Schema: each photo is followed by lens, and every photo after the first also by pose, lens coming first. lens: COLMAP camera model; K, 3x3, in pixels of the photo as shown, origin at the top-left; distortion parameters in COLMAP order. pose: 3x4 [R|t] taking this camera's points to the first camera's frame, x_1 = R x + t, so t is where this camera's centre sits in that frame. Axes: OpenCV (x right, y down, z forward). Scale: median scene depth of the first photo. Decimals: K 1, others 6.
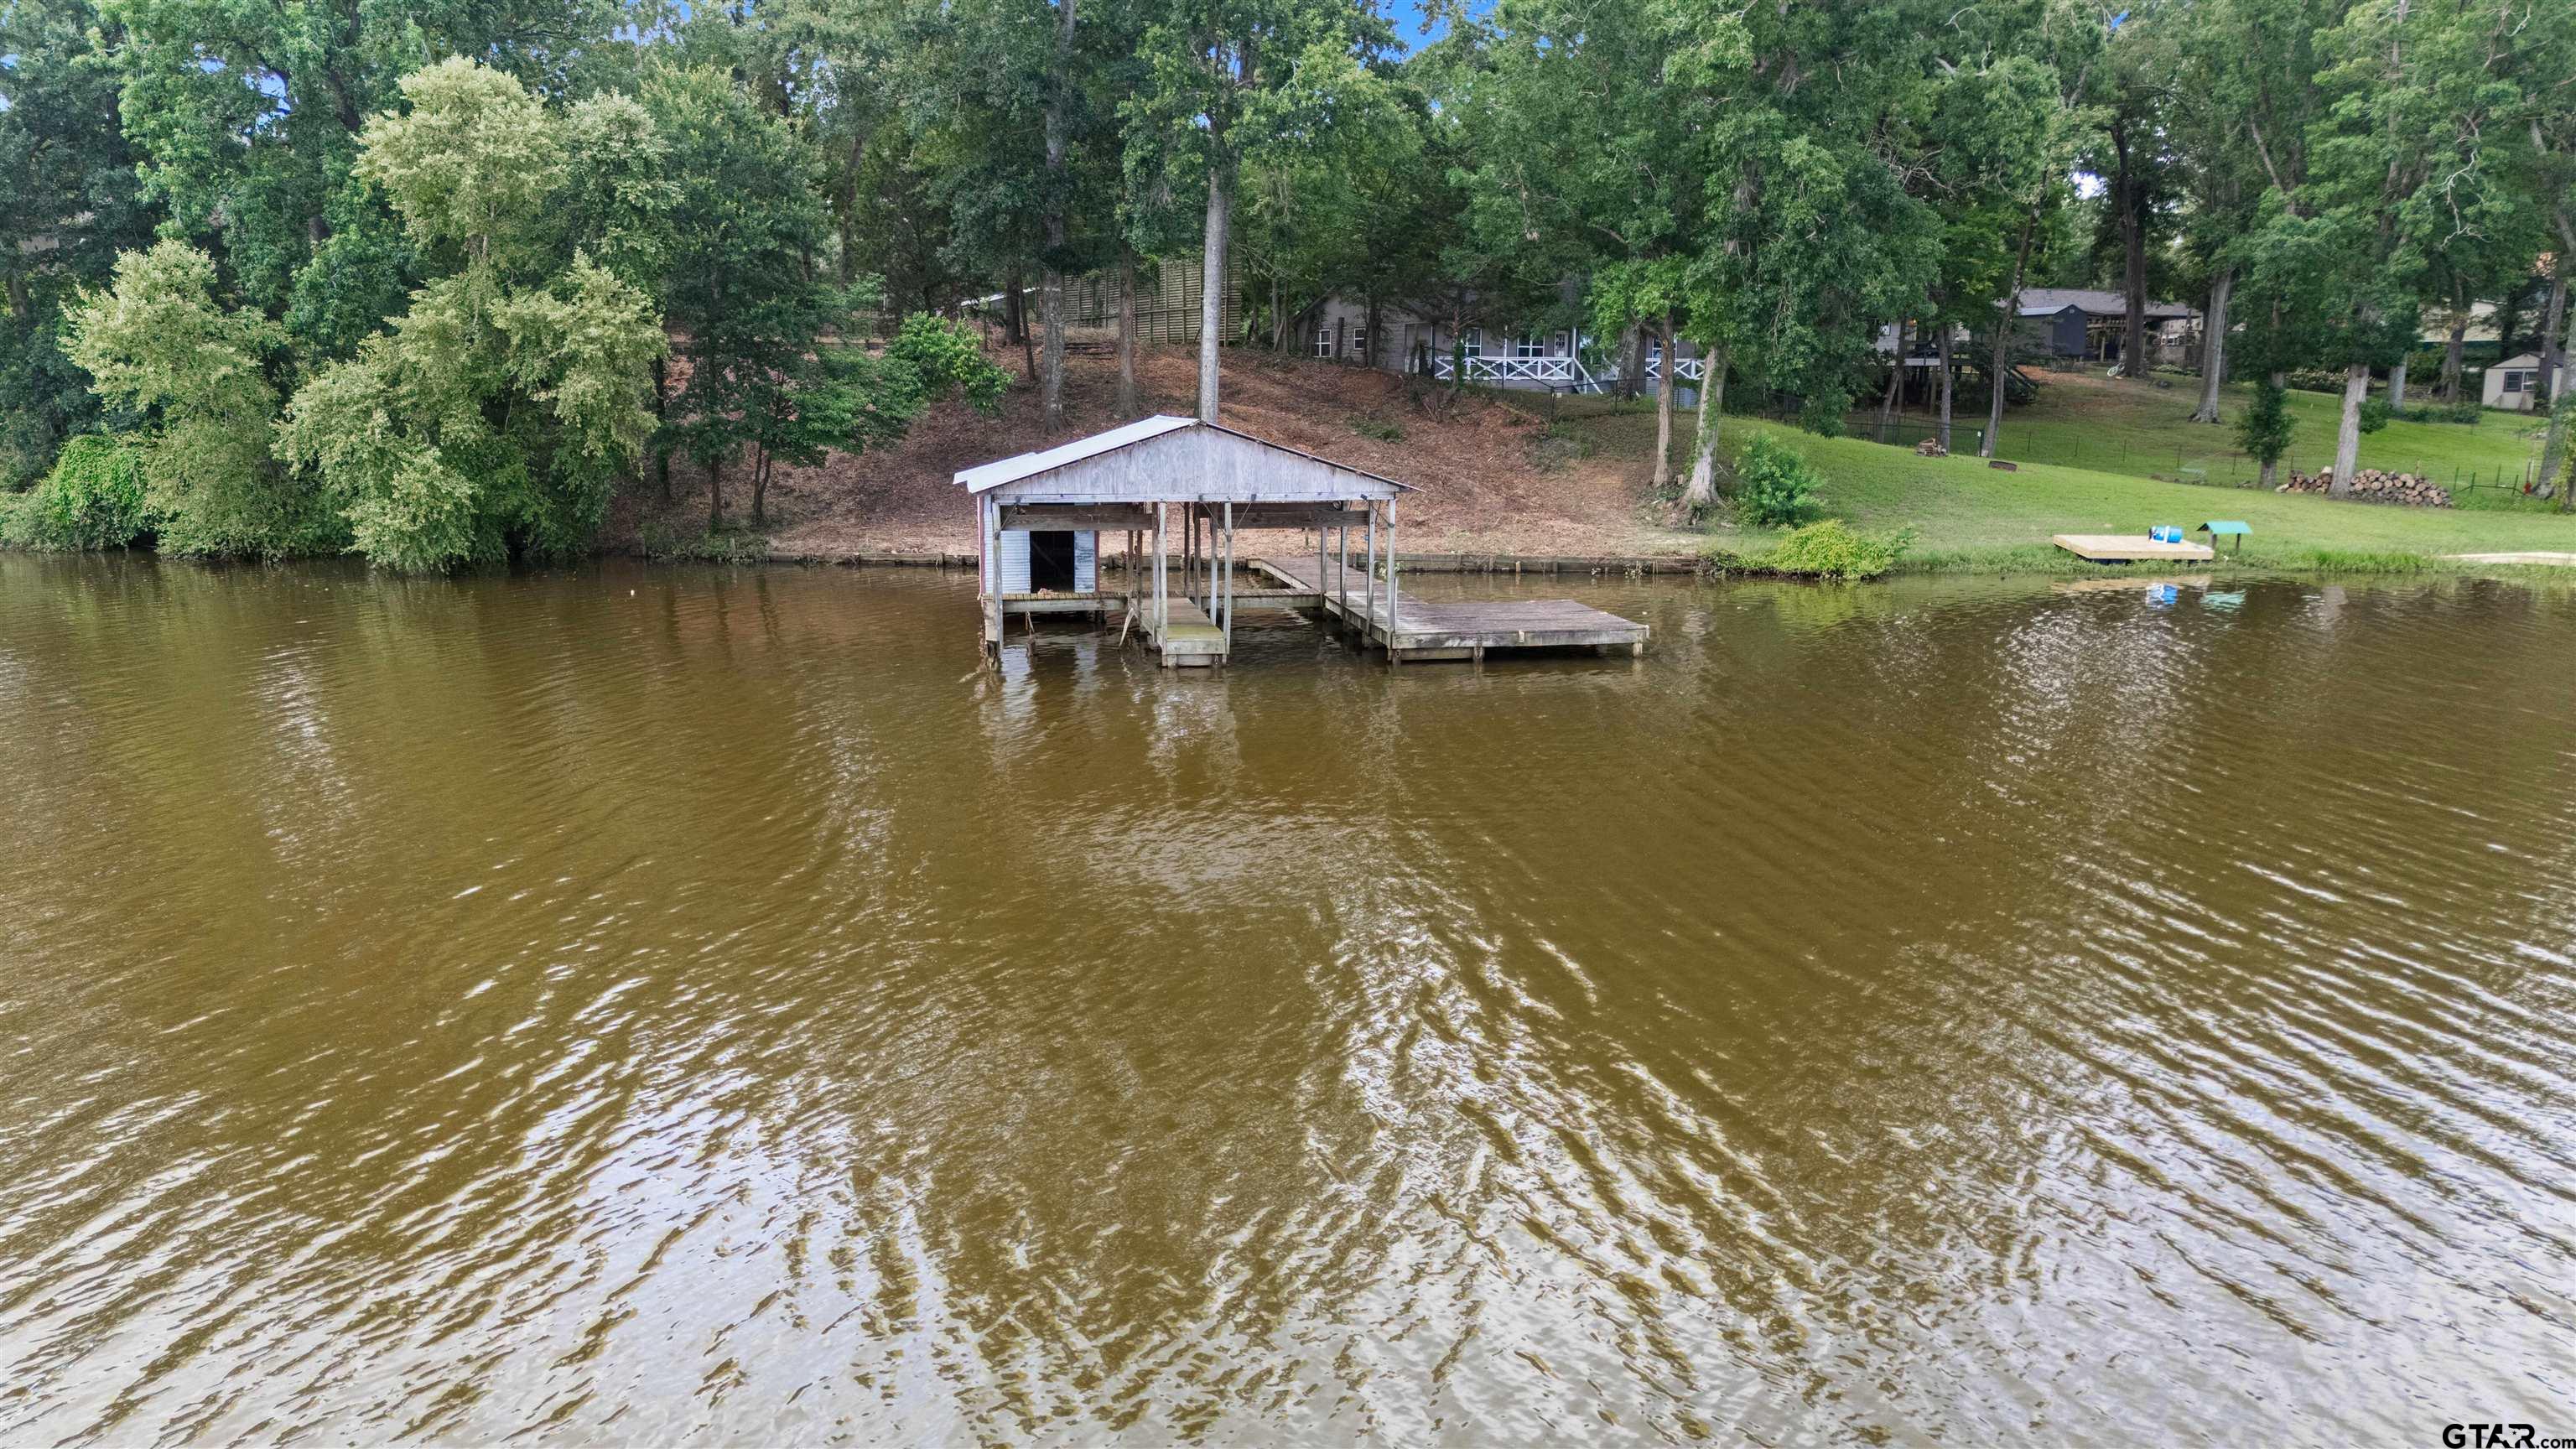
lens RADIAL K [[1945.2, 0, 1287.2], [0, 1945.2, 720.8], [0, 0, 1]] dist [0.121205, -0.102176]
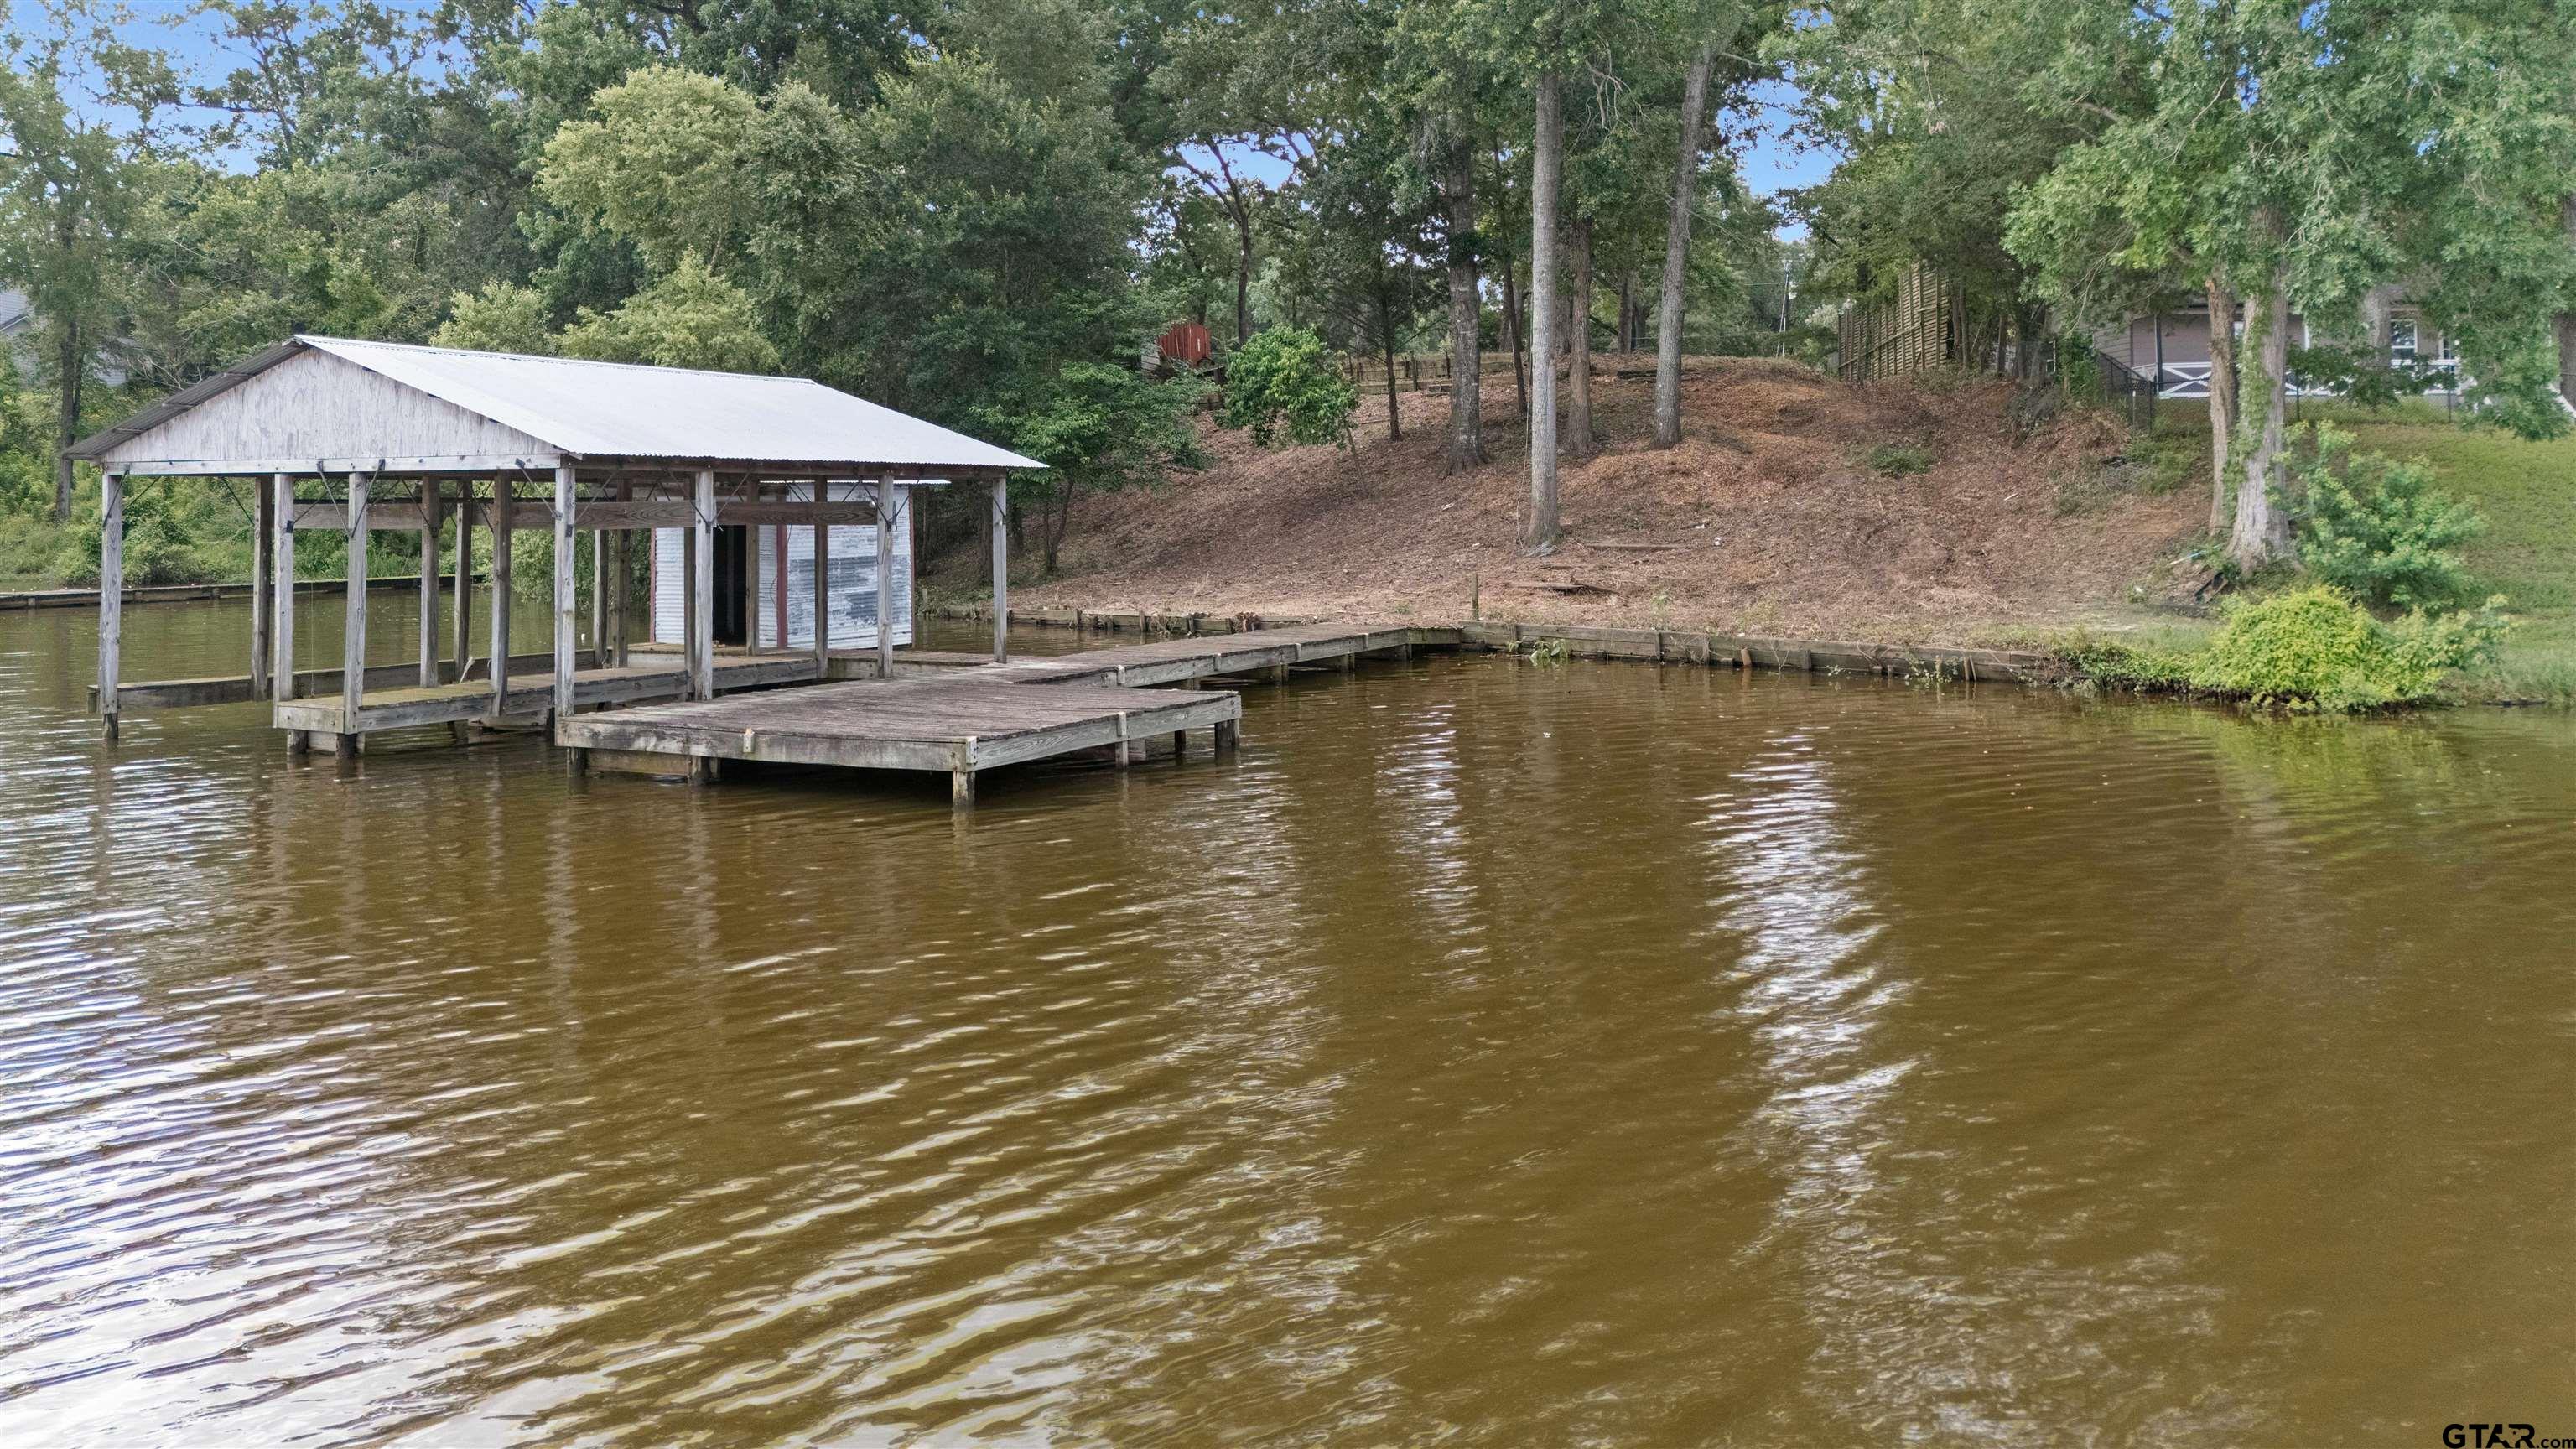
lens RADIAL K [[1945.2, 0, 1287.2], [0, 1945.2, 720.8], [0, 0, 1]] dist [0.121205, -0.102176]
pose [[0.819167, 0.062554, -0.570133, 0.479981], [-0.093510, 0.995300, -0.025154, -0.044425], [0.565880, 0.073919, 0.821167, 0.602620]]
